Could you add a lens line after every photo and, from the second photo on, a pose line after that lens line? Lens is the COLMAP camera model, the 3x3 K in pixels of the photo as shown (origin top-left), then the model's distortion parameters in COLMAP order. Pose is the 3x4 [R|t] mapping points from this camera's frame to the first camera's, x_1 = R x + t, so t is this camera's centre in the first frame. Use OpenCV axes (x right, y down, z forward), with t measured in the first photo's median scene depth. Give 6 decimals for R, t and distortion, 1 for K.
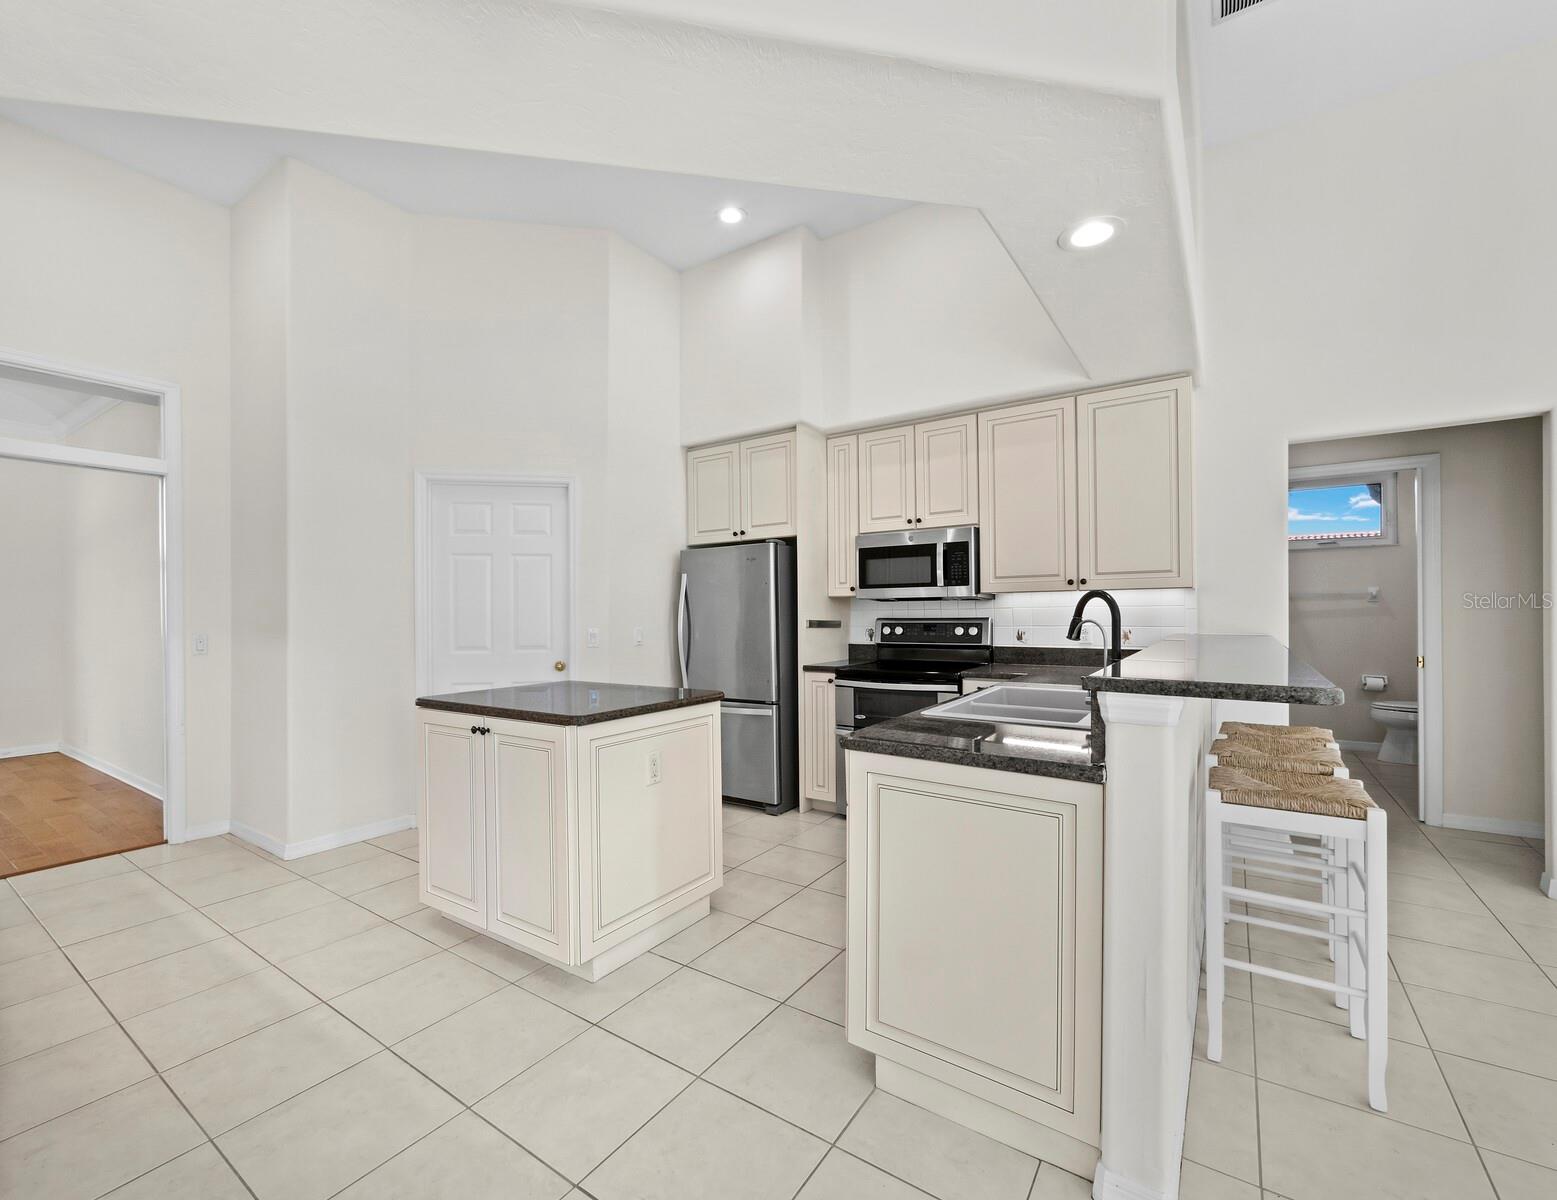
lens RADIAL K [[657.3, 0, 782.4], [0, 657.3, 607.9], [0, 0, 1]] dist [-0.004913, -0.000001]
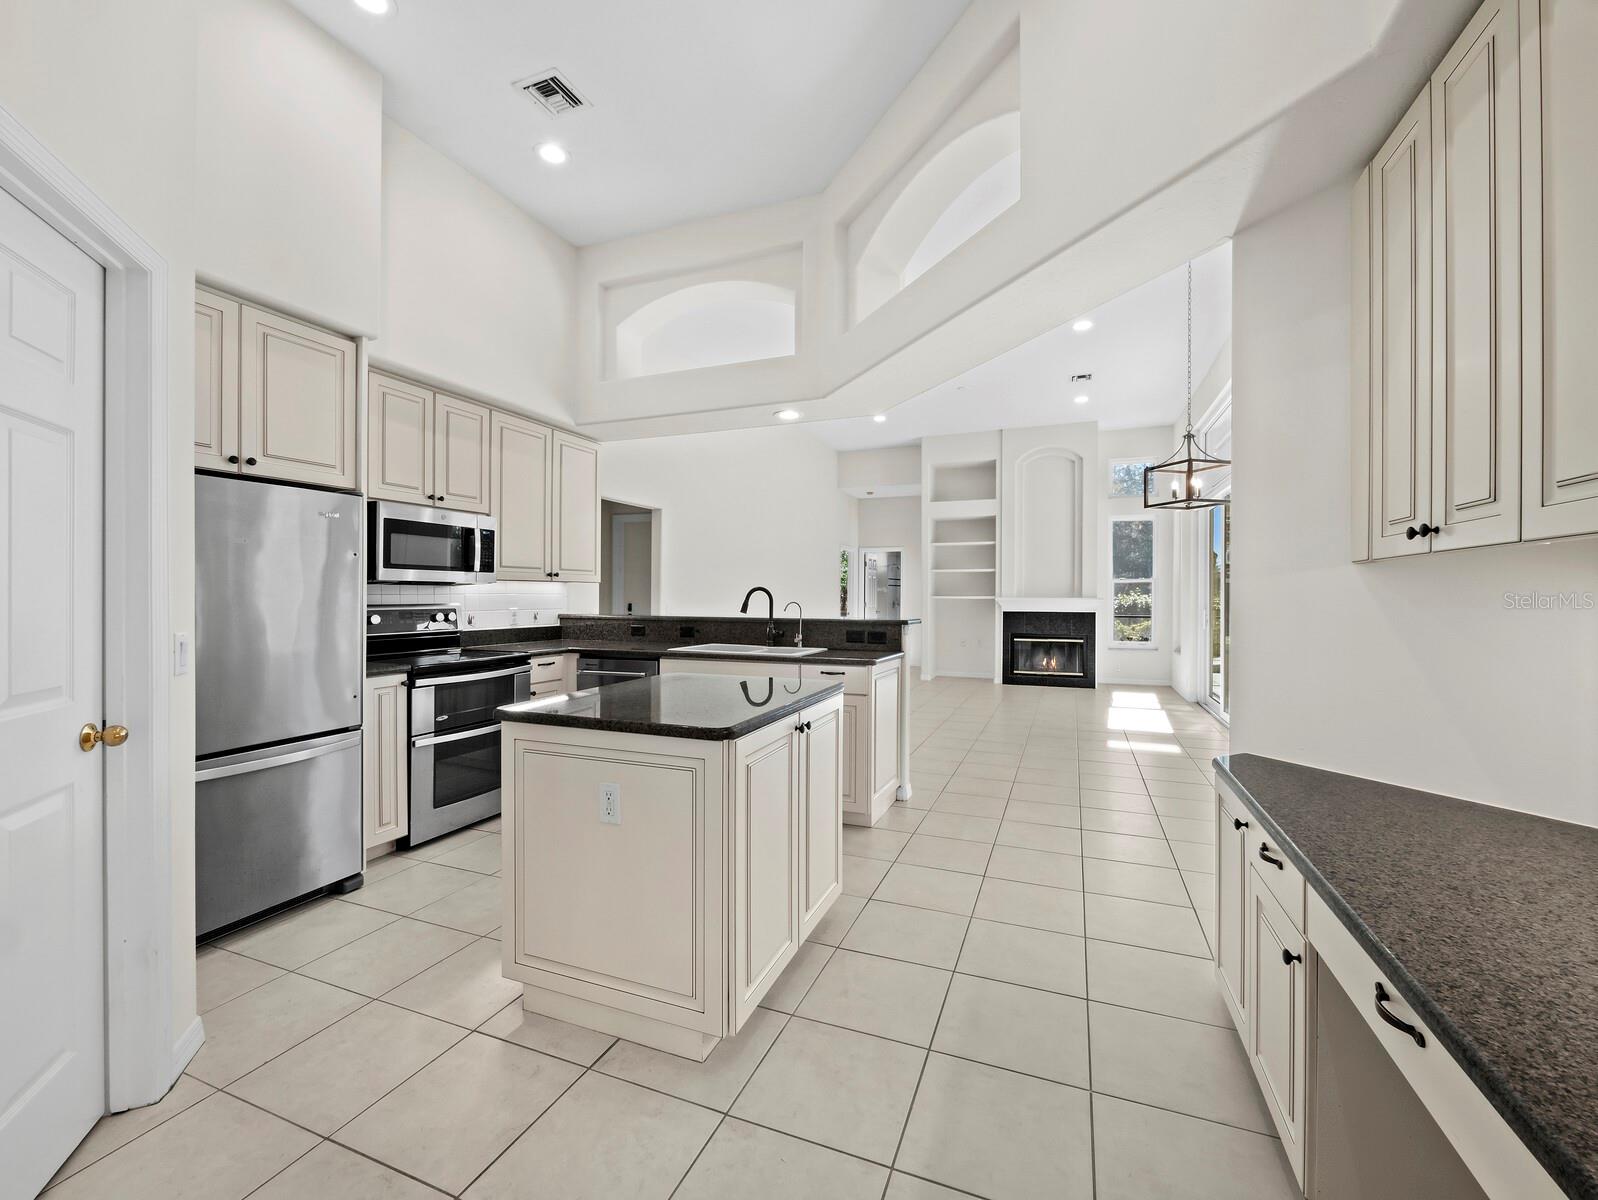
lens RADIAL K [[675.1, 0, 800.5], [0, 675.1, 598.0], [0, 0, 1]] dist [-0.002702, -0.000481]
pose [[-0.217918, 0.002157, 0.975965, -0.850884], [-0.008796, 0.999953, -0.004174, 0.006639], [-0.975928, -0.009494, -0.217888, 0.733148]]
